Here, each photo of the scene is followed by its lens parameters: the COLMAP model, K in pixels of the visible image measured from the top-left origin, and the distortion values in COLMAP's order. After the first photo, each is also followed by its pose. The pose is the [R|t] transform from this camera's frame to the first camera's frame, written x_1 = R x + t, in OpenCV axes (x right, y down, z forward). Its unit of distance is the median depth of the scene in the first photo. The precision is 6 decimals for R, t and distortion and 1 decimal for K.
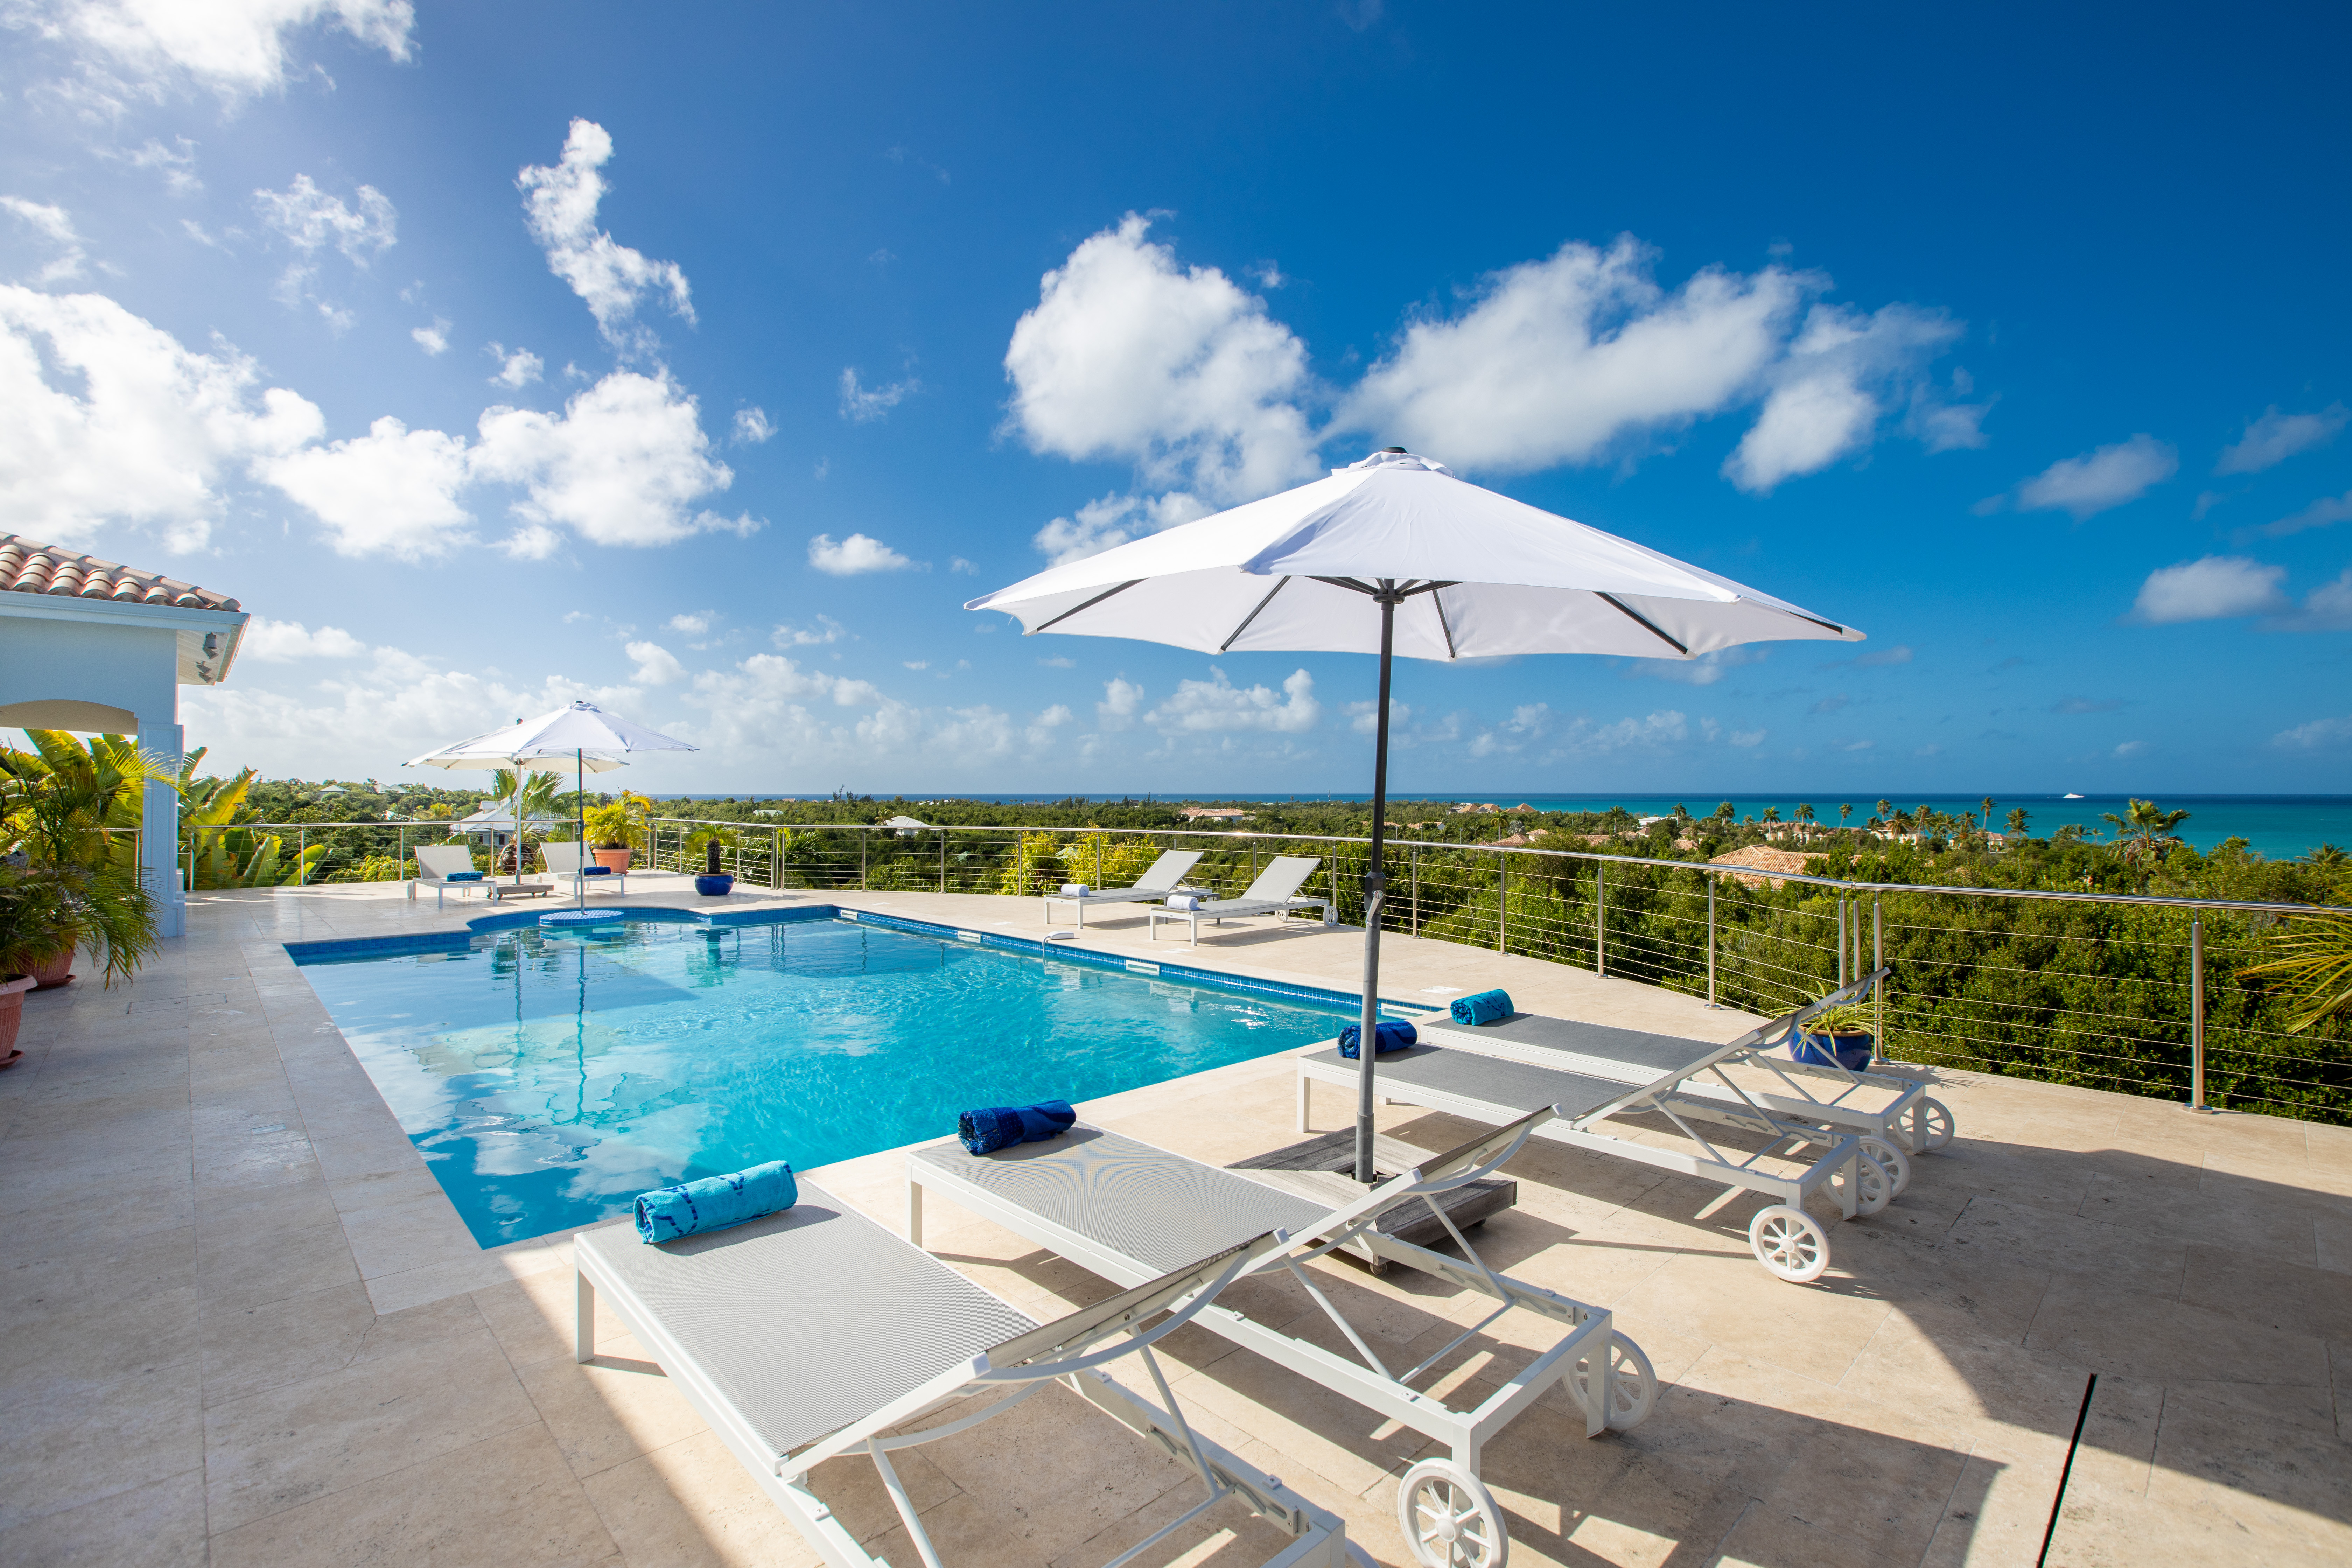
lens RADIAL K [[1086.2, 0, 1194.5], [0, 1086.2, 772.0], [0, 0, 1]] dist [-0.039146, 0.011056]
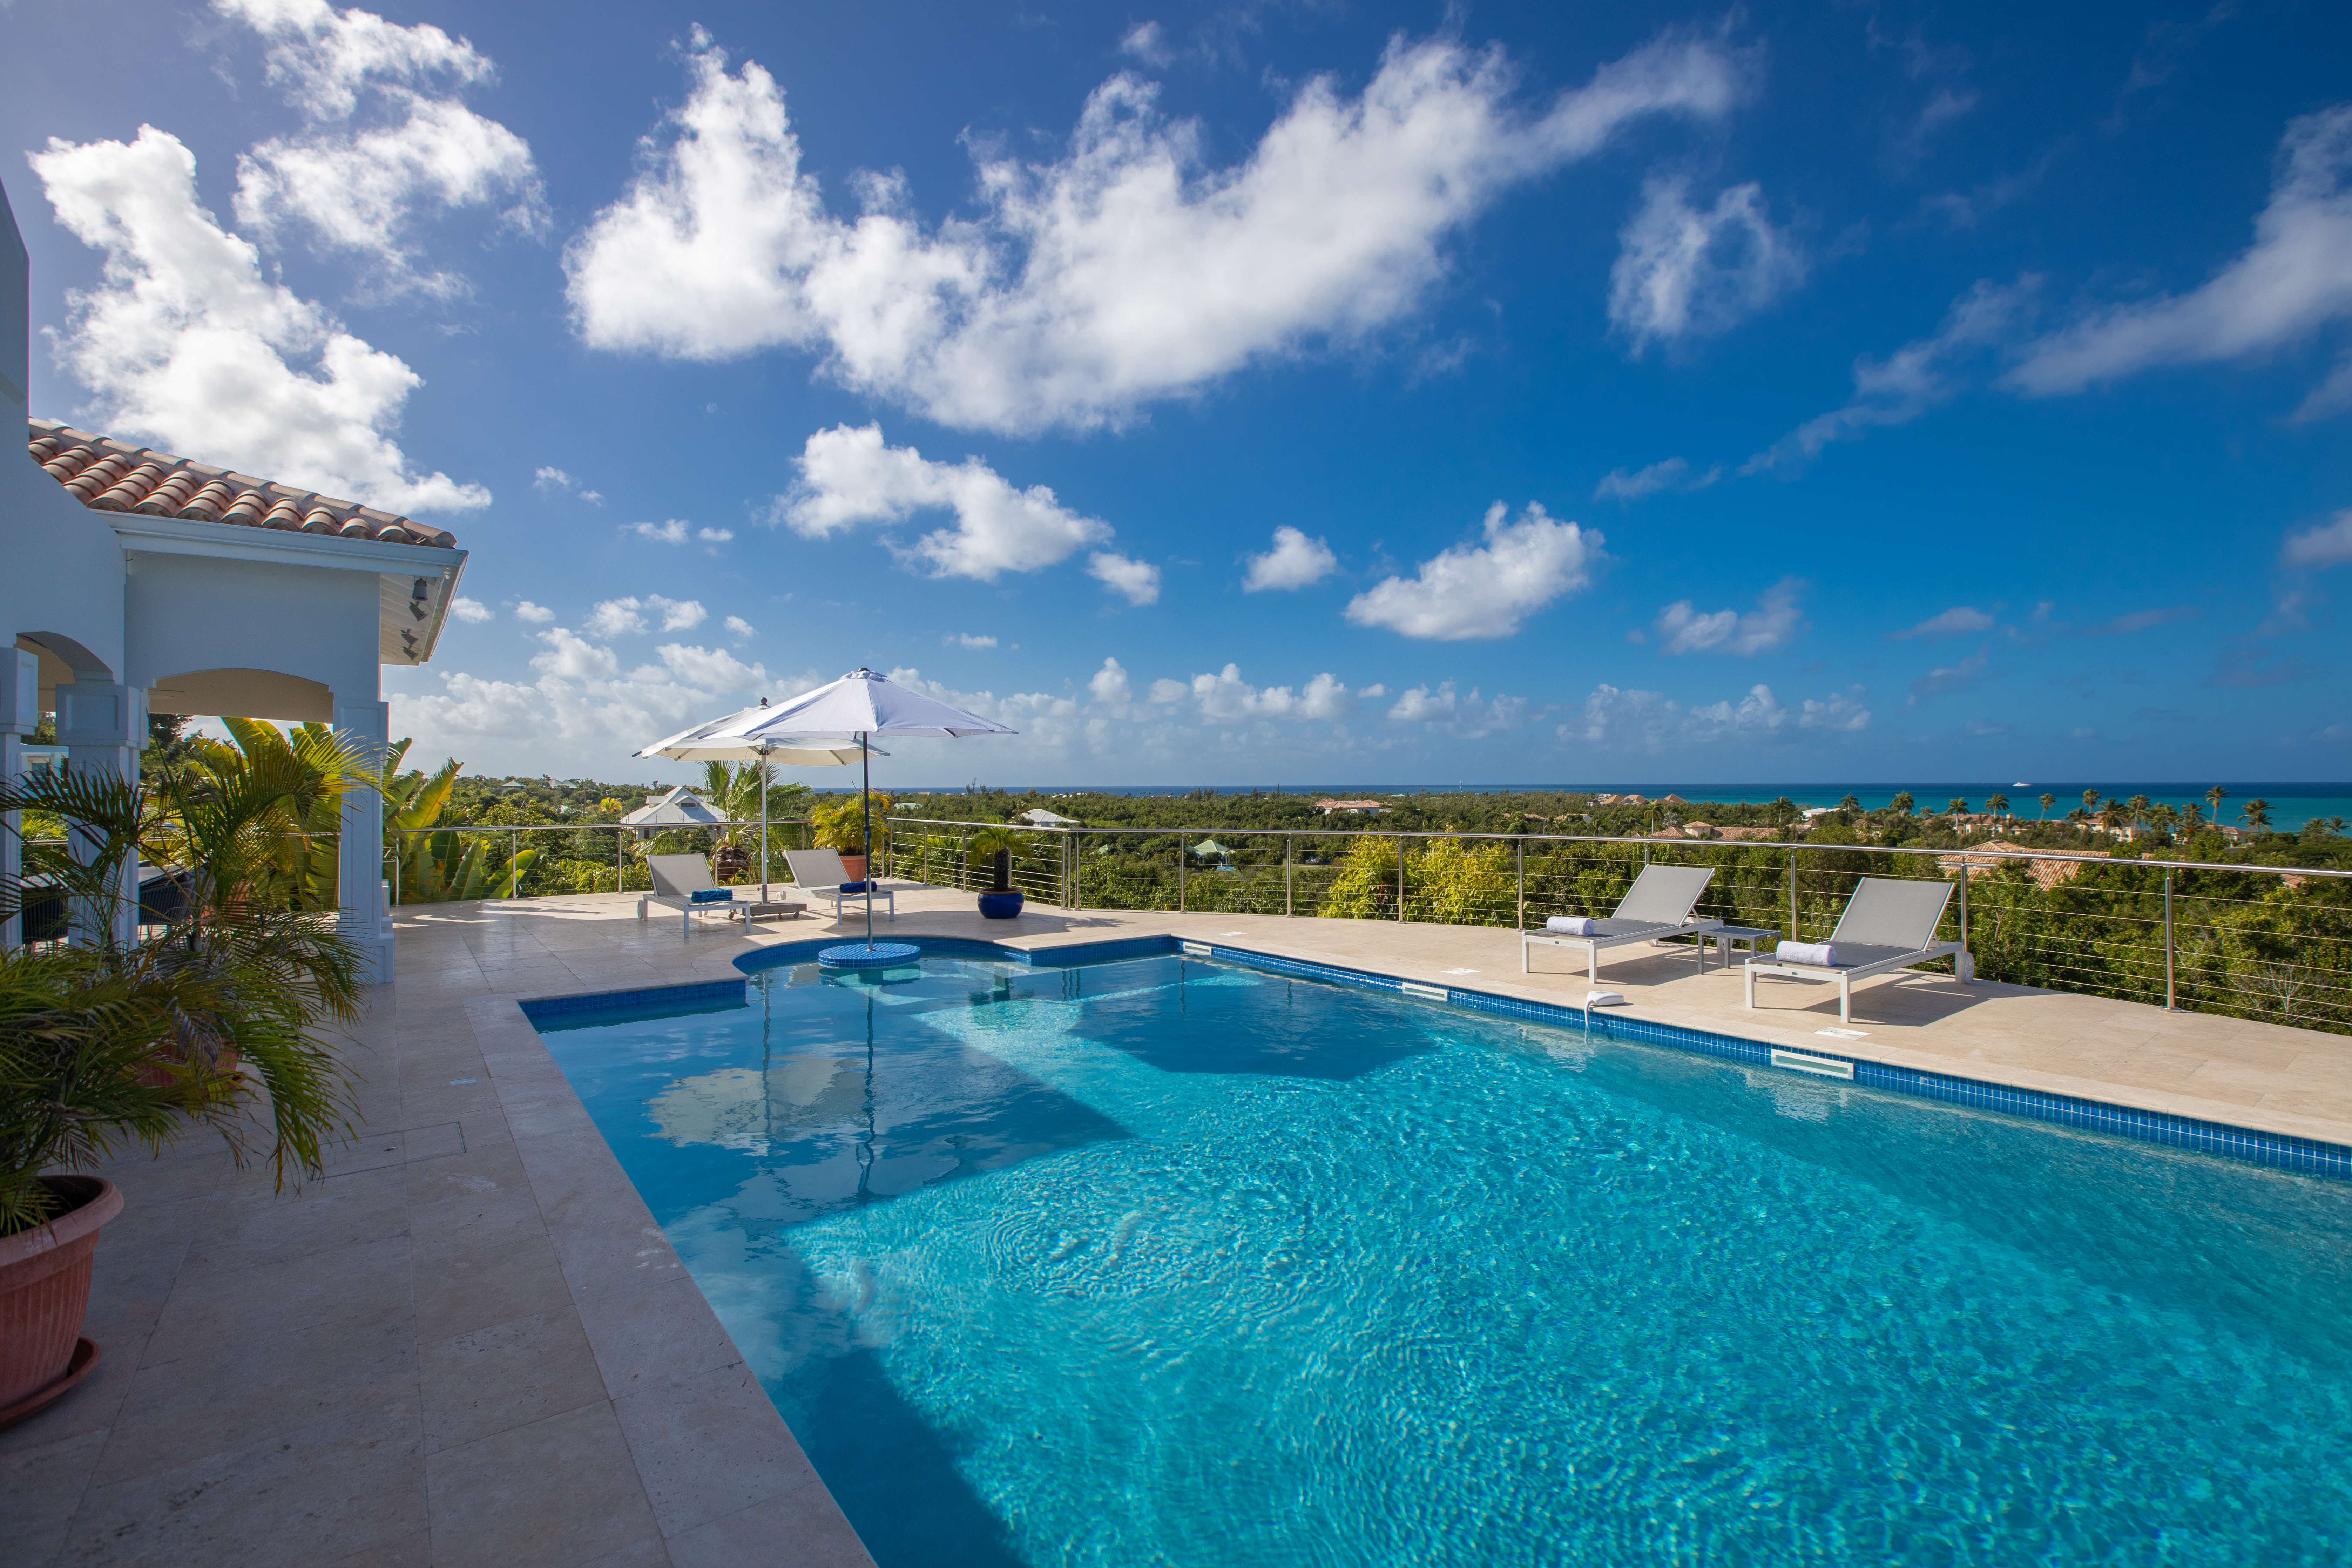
lens RADIAL K [[1086.2, 0, 1186.2], [0, 1086.2, 773.7], [0, 0, 1]] dist [-0.039146, 0.011056]
pose [[0.993014, -0.005189, -0.117886, -0.211799], [0.006224, 0.999945, 0.008413, 0.002908], [0.117836, -0.009088, 0.992991, 0.218460]]
